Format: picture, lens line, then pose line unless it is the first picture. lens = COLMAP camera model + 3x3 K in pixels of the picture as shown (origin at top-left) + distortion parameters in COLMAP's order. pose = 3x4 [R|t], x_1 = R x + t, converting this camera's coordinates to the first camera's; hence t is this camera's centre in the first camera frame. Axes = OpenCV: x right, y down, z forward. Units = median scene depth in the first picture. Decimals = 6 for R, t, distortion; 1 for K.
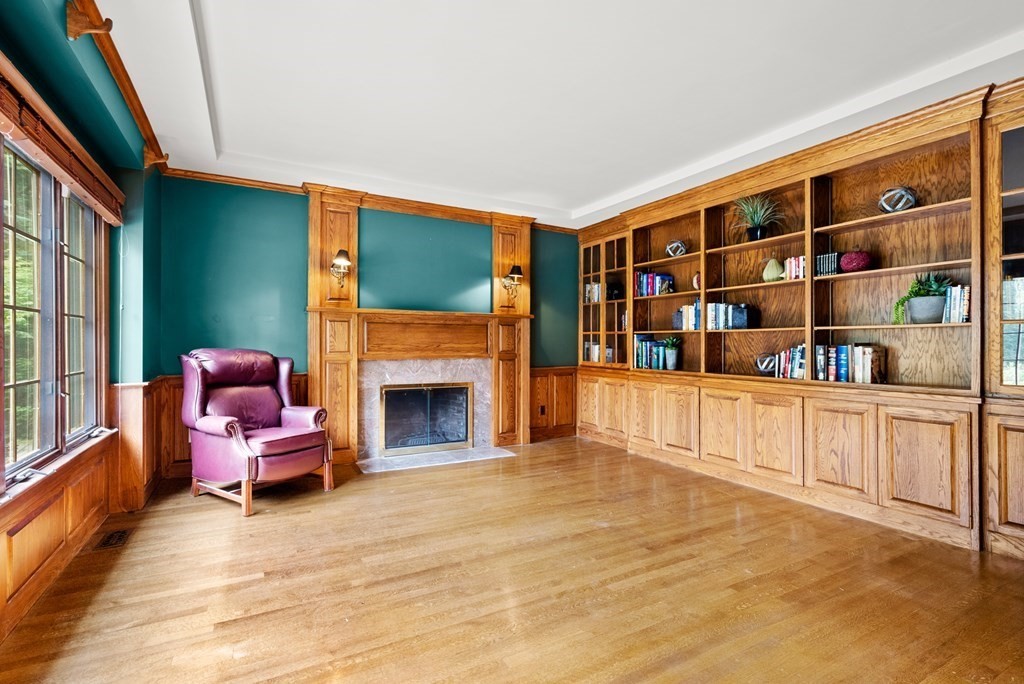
lens RADIAL K [[464.5, 0, 509.5], [0, 464.5, 343.2], [0, 0, 1]] dist [-0.002729, 0.000044]
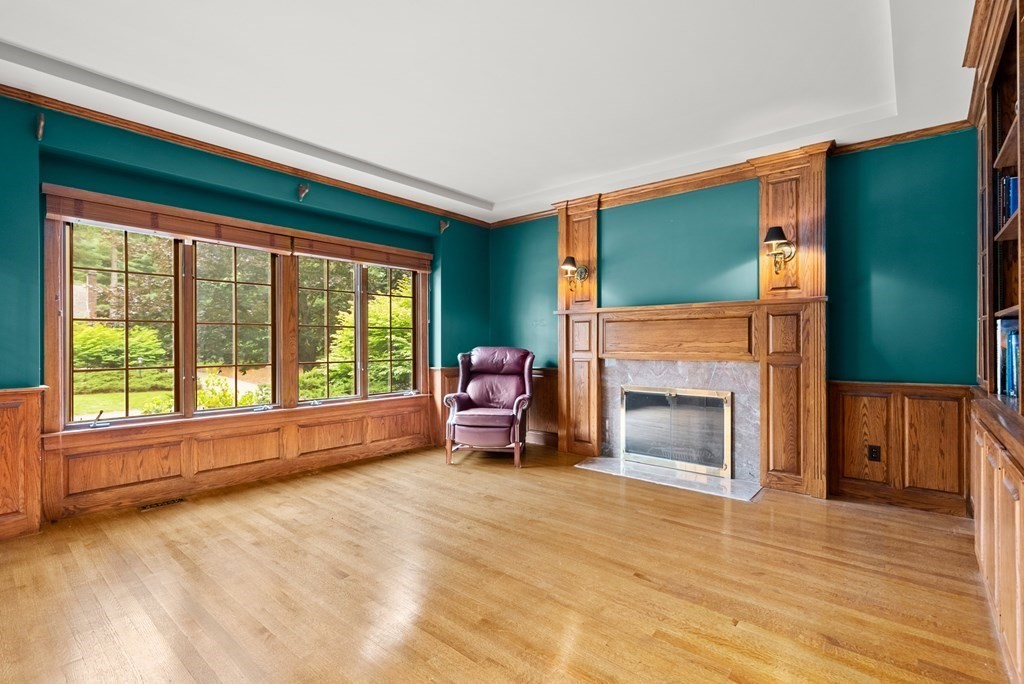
lens RADIAL K [[464.5, 0, 509.5], [0, 464.5, 343.2], [0, 0, 1]] dist [-0.002729, 0.000044]
pose [[0.380984, -0.005354, -0.924566, 0.494493], [0.001487, 0.999985, -0.005178, 0.006238], [0.924580, 0.000598, 0.380986, 0.380885]]
